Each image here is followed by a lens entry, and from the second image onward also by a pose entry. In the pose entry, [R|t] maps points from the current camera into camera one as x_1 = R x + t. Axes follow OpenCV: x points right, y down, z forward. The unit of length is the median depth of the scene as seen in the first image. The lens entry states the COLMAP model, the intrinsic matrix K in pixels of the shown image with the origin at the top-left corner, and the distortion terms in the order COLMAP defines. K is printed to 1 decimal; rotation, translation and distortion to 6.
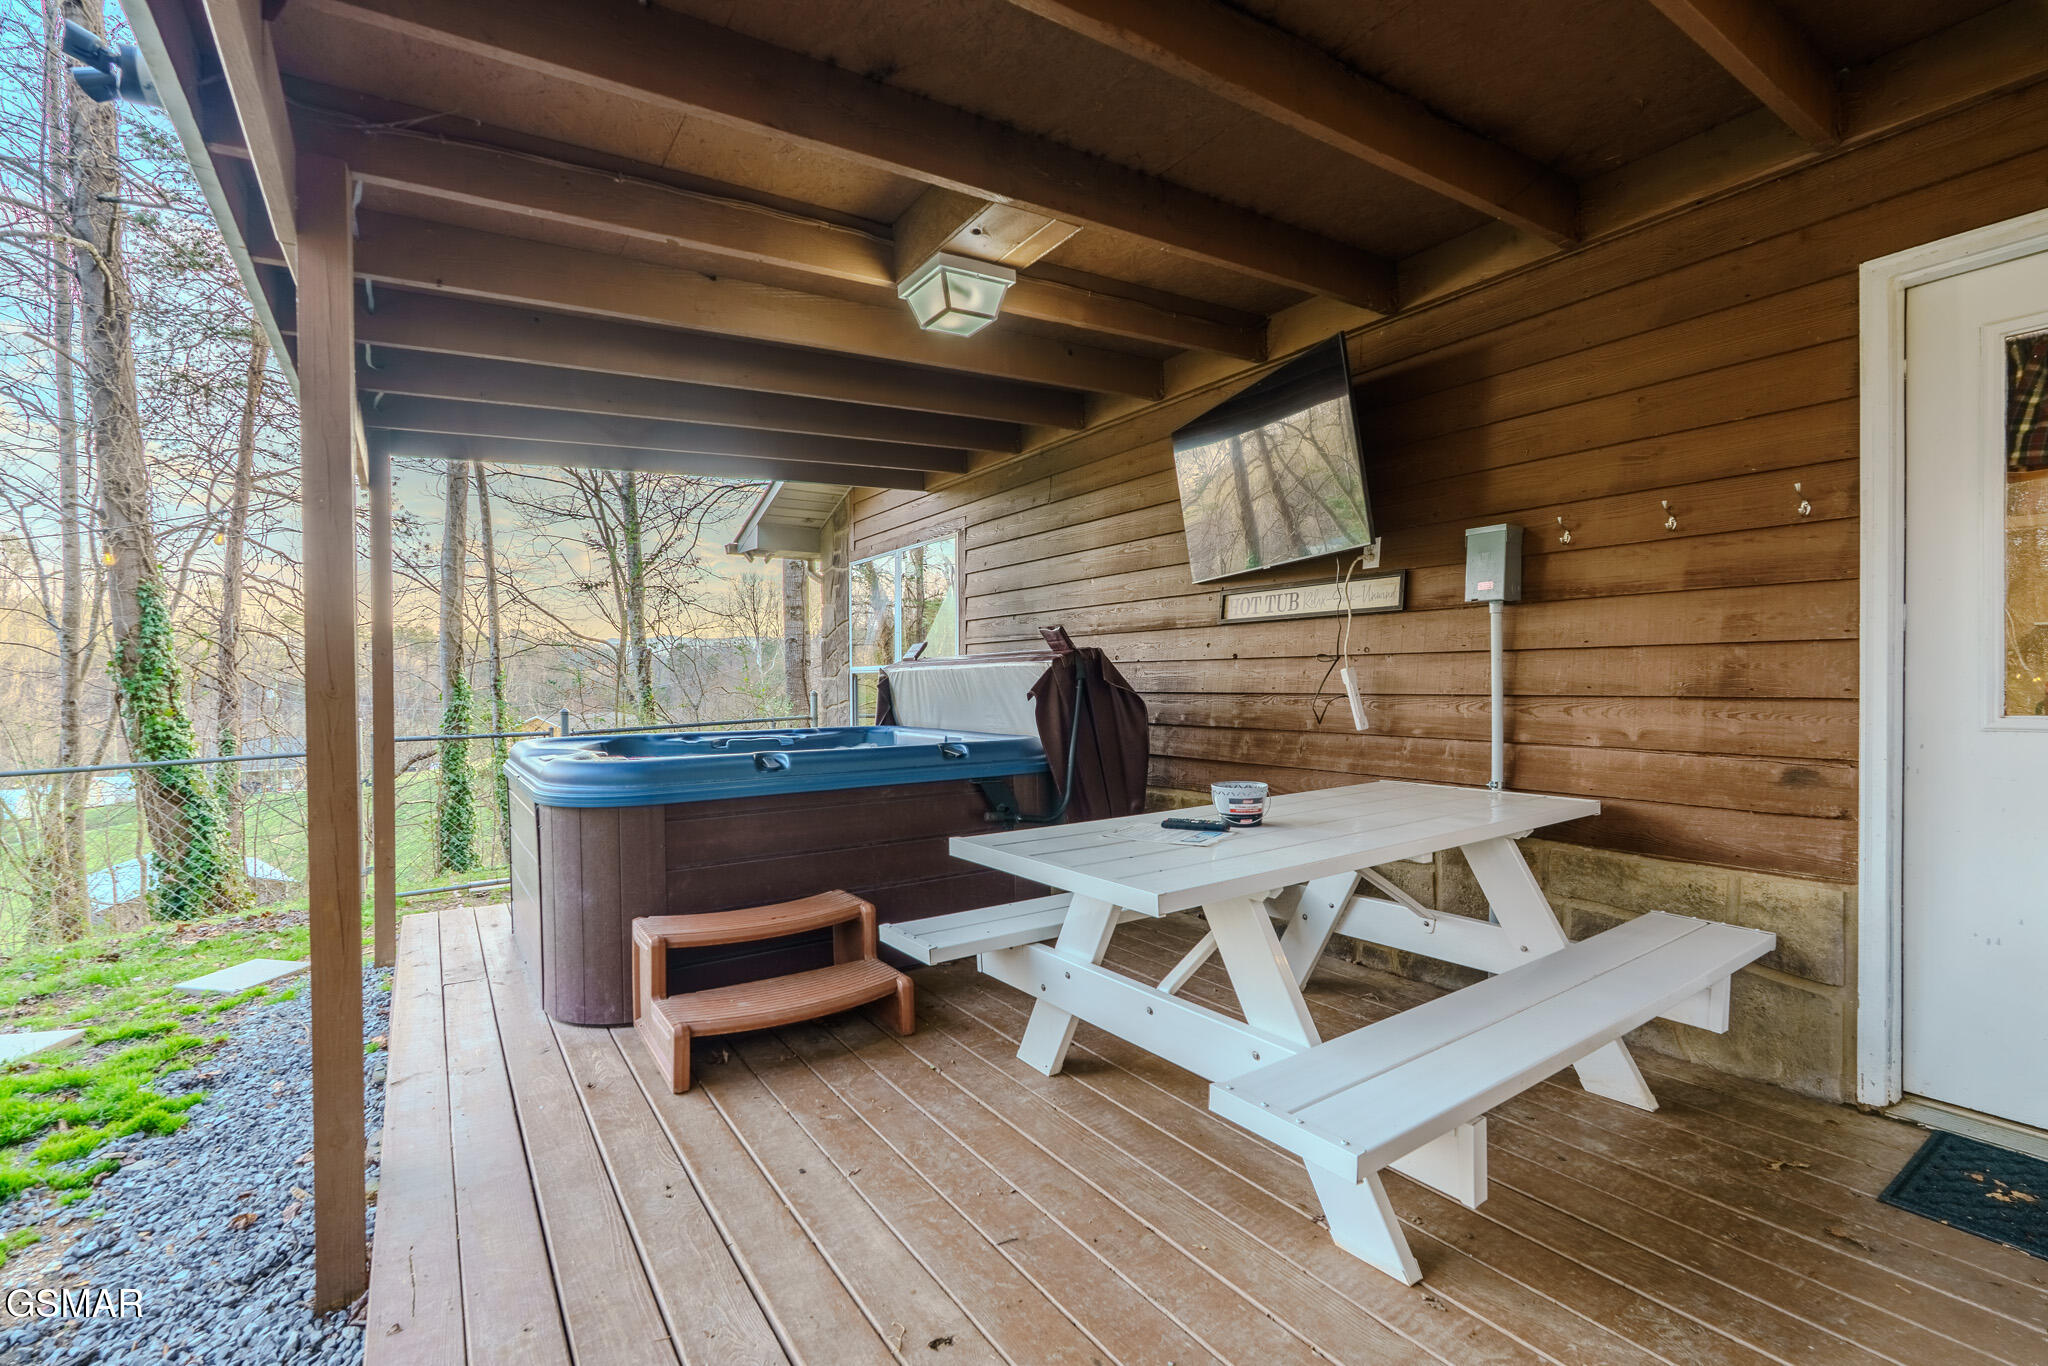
lens RADIAL K [[917.2, 0, 1025.5], [0, 917.2, 684.7], [0, 0, 1]] dist [-0.003963, 0.000290]
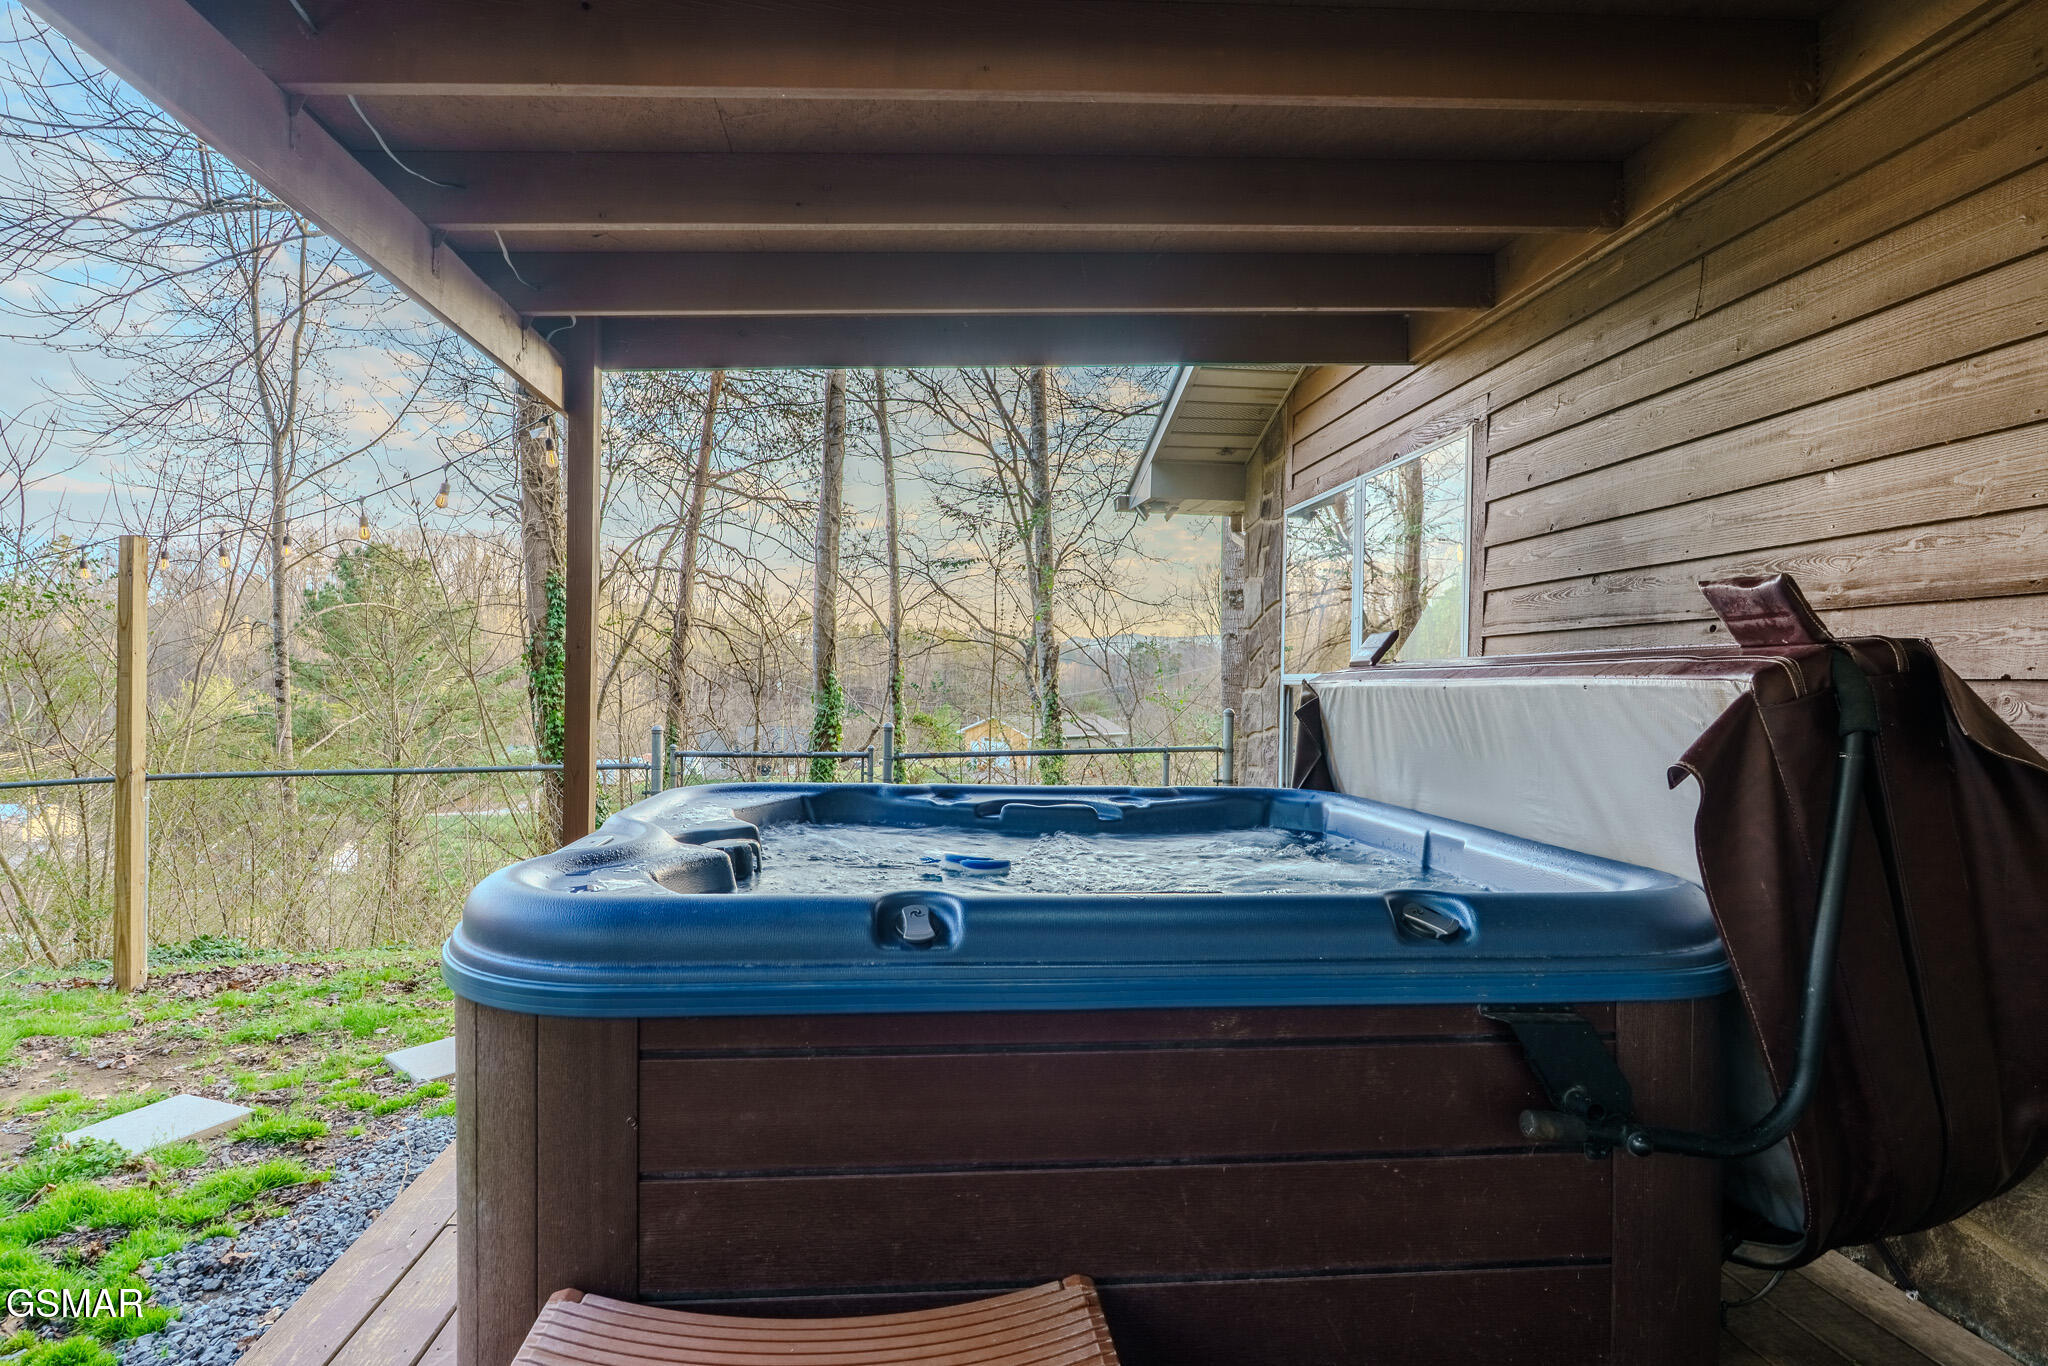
lens RADIAL K [[1055.1, 0, 972.1], [0, 1055.1, 683.3], [0, 0, 1]] dist [0.002648, -0.001104]
pose [[0.868110, 0.023293, -0.495826, -0.022171], [-0.026344, 0.999653, 0.000839, -0.012204], [0.495673, 0.012334, 0.868422, 0.391803]]
